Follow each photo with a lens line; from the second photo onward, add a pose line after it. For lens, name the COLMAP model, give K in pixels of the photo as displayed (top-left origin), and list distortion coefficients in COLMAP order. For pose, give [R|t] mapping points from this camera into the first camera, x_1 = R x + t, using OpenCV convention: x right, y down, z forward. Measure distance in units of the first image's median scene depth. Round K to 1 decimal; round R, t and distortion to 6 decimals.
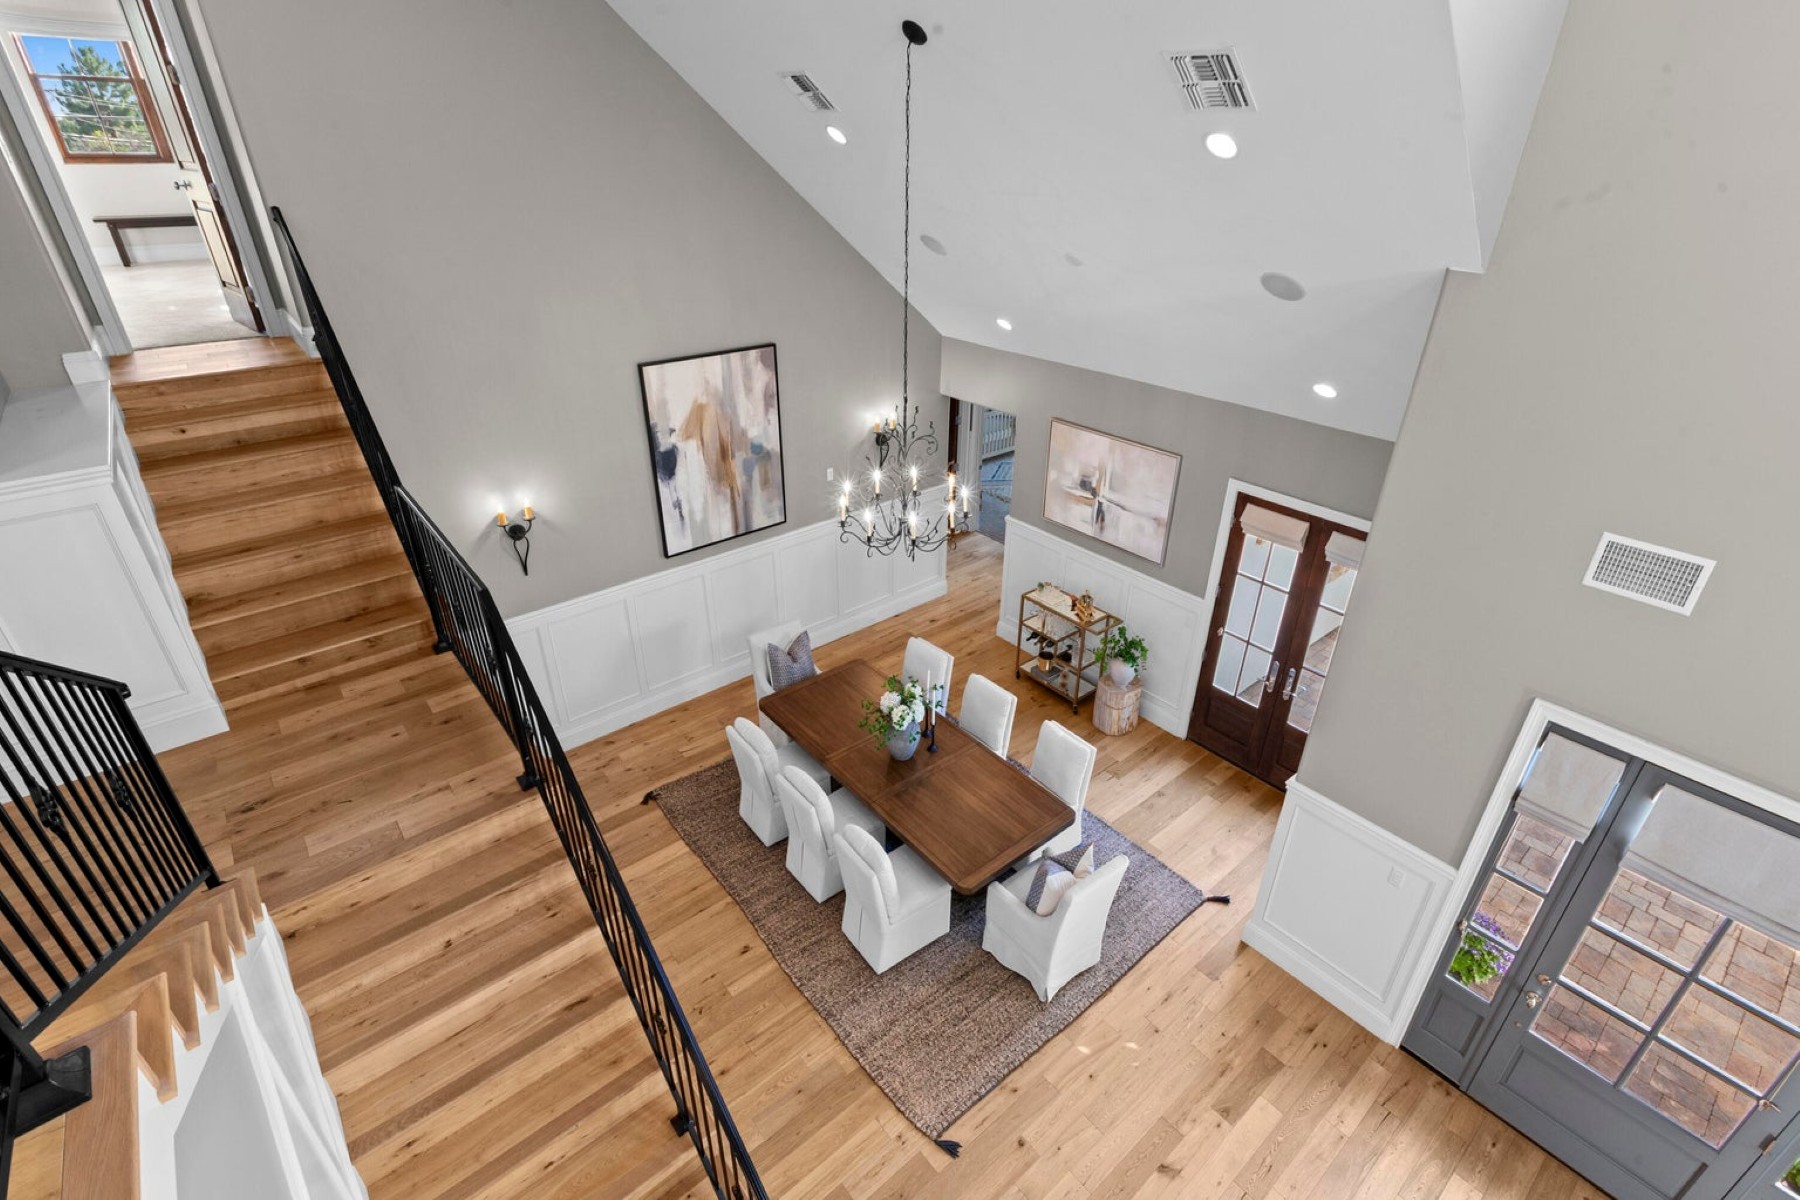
lens RADIAL K [[834.2, 0, 897.2], [0, 834.2, 592.1], [0, 0, 1]] dist [0.001473, 0.000029]
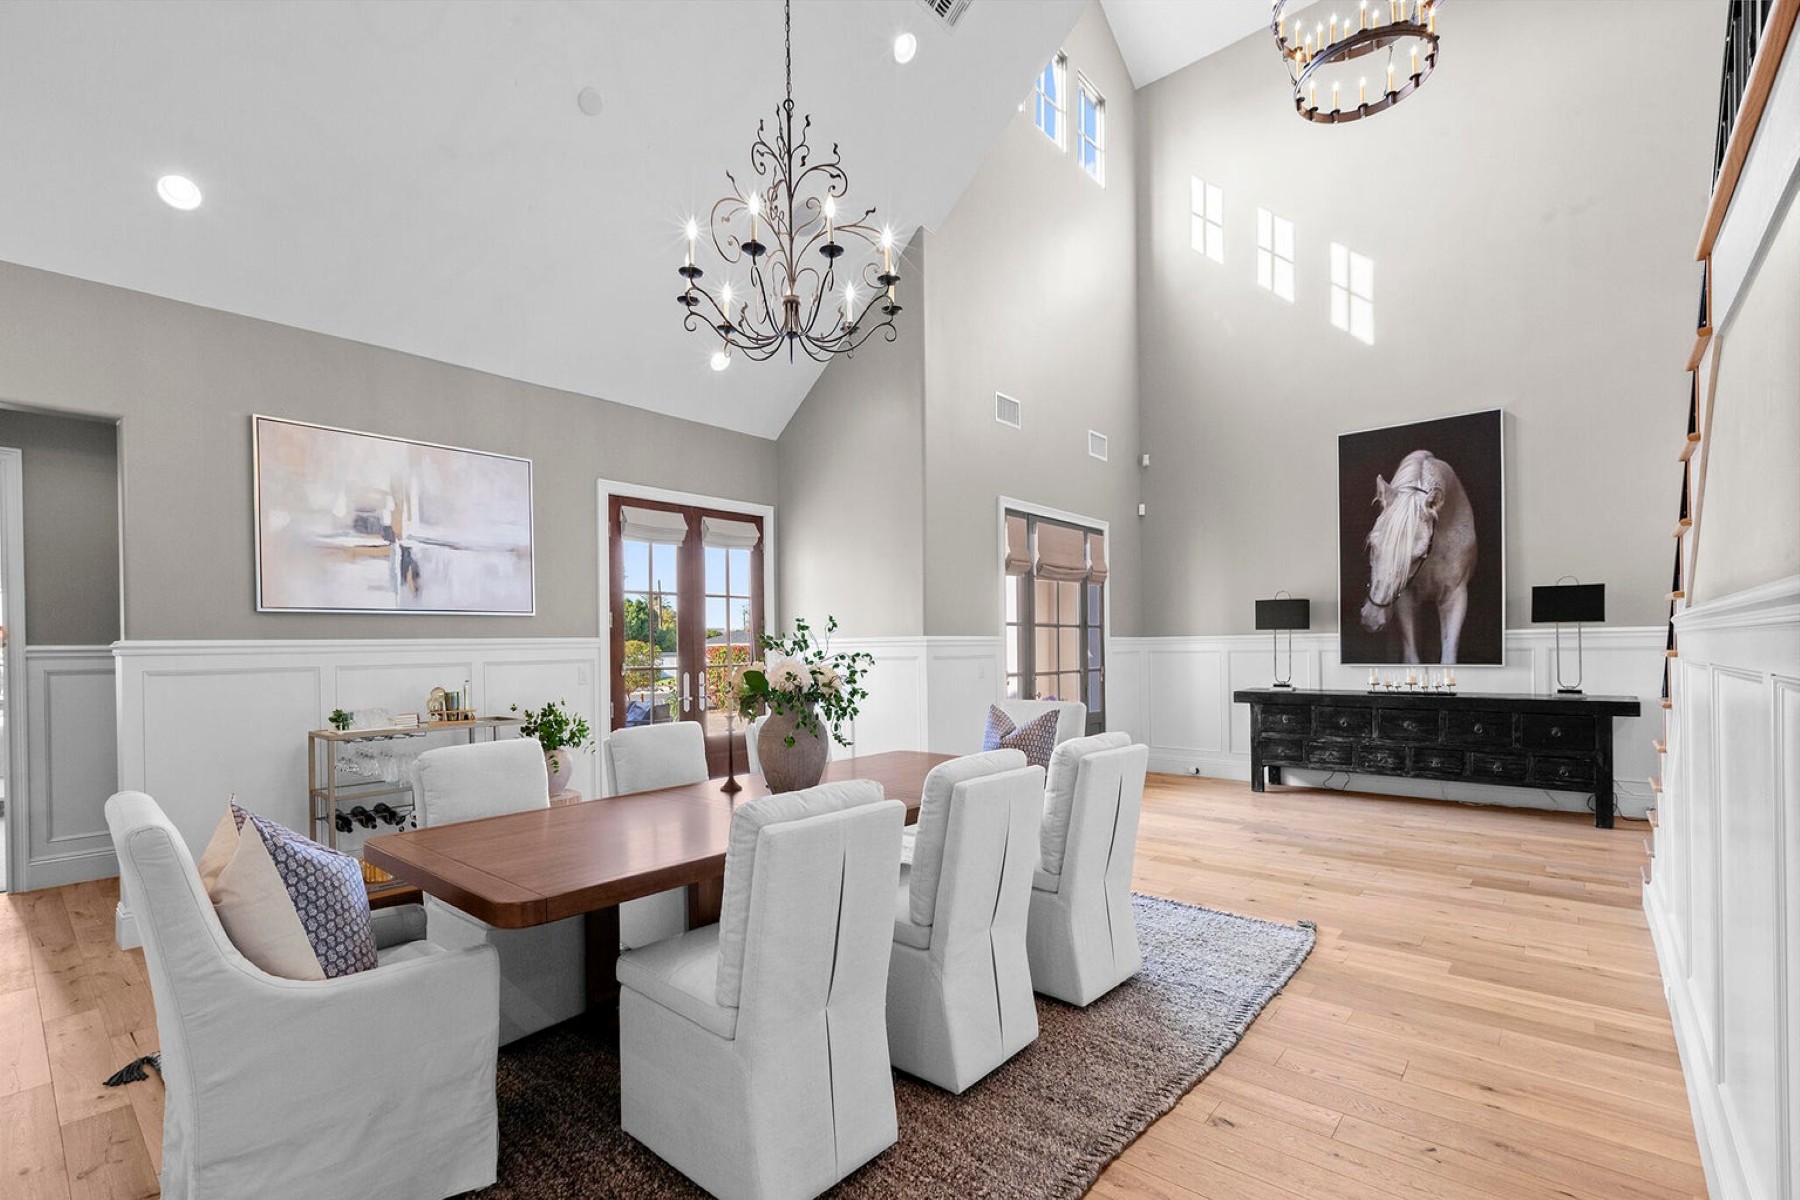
lens RADIAL K [[785.1, 0, 893.1], [0, 785.1, 648.5], [0, 0, 1]] dist [-0.000809, 0.000292]
pose [[-0.160671, -0.002141, 0.987006, -0.448038], [0.477788, 0.874855, 0.079675, 0.097655], [-0.863657, 0.484381, -0.139541, 0.902495]]
